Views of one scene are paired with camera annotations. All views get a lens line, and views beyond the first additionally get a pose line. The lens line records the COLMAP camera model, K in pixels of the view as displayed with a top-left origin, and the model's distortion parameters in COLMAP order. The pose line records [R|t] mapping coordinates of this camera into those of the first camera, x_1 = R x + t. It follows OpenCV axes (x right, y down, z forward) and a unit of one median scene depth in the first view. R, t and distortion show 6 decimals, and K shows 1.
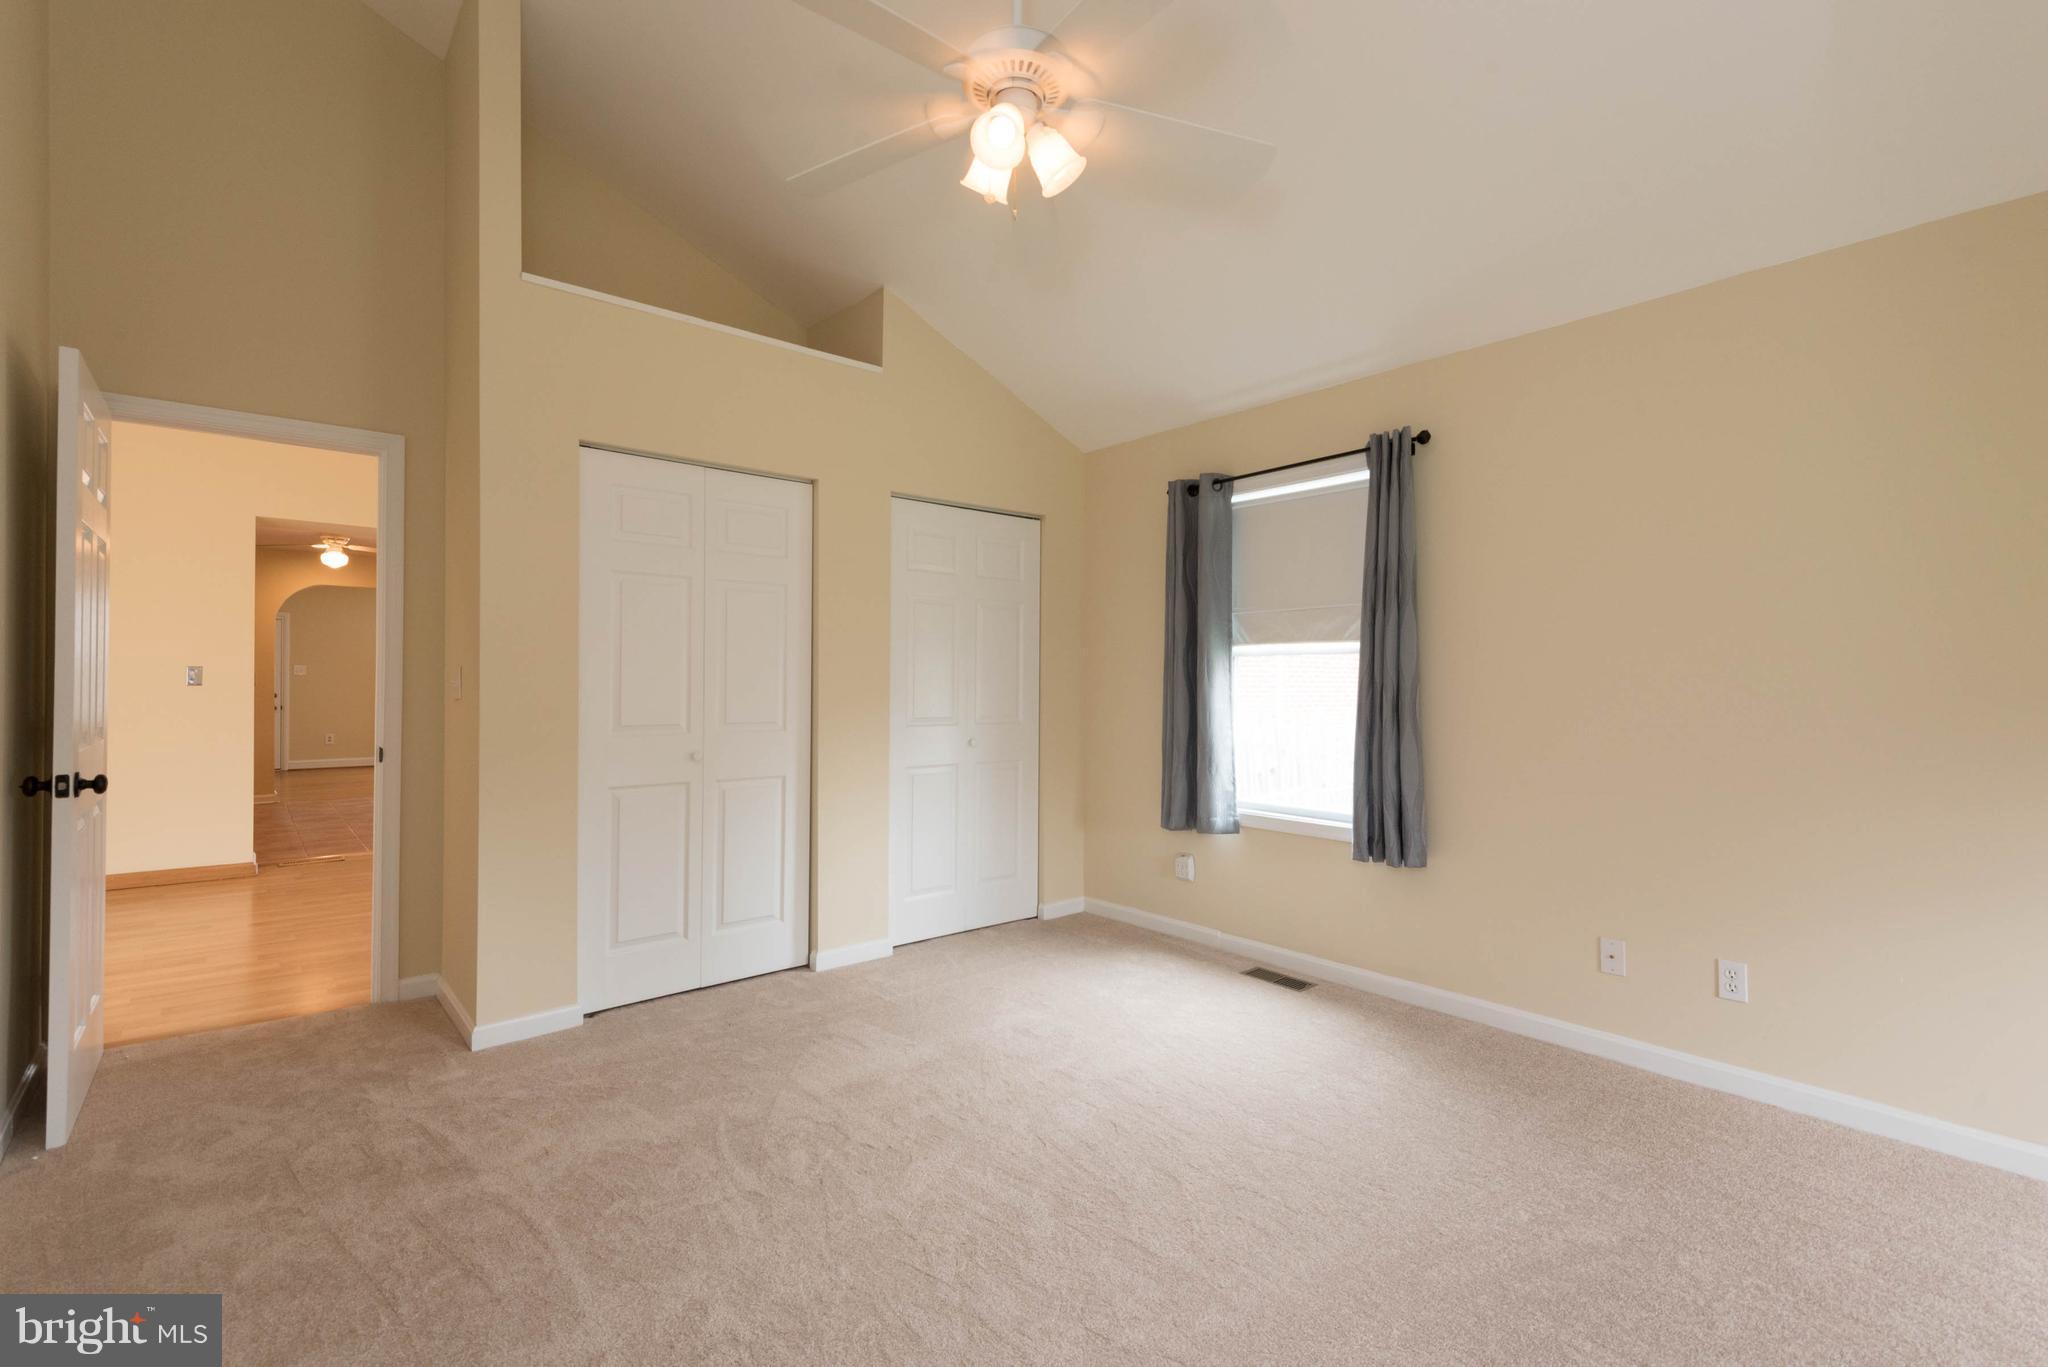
lens RADIAL K [[948.7, 0, 1044.2], [0, 948.7, 668.5], [0, 0, 1]] dist [0.019217, -0.014966]
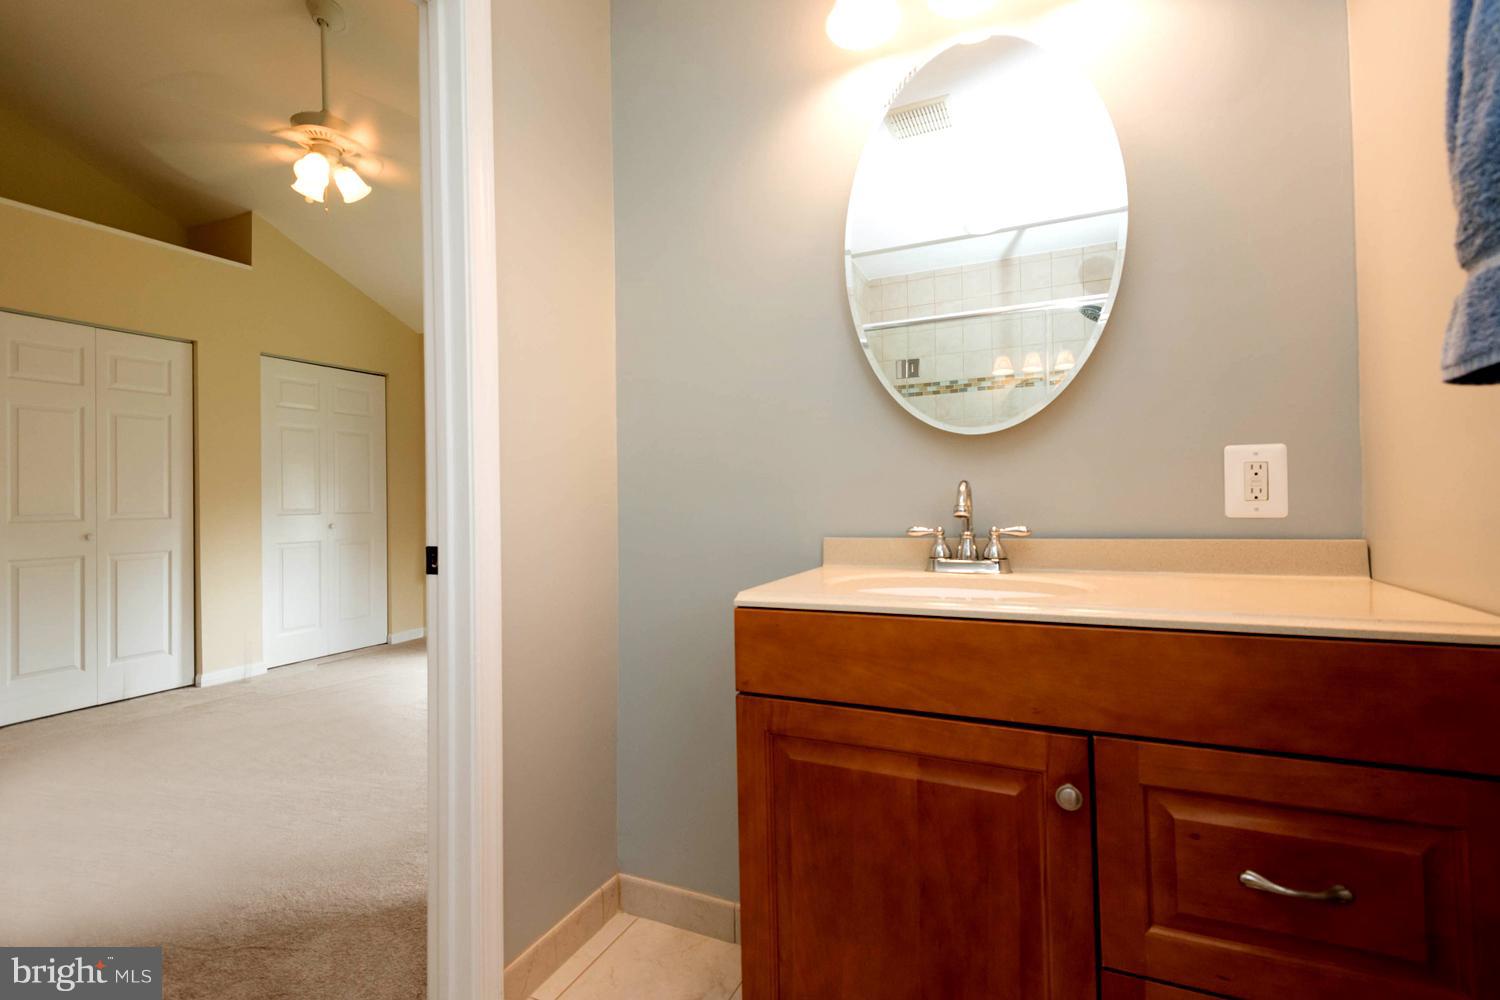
lens RADIAL K [[694.8, 0, 764.8], [0, 694.8, 489.0], [0, 0, 1]] dist [0.019217, -0.014966]
pose [[0.904865, -0.014815, 0.425441, 0.081537], [0.017277, 0.999849, -0.001930, 0.039023], [-0.425348, 0.009096, 0.904984, -0.303343]]
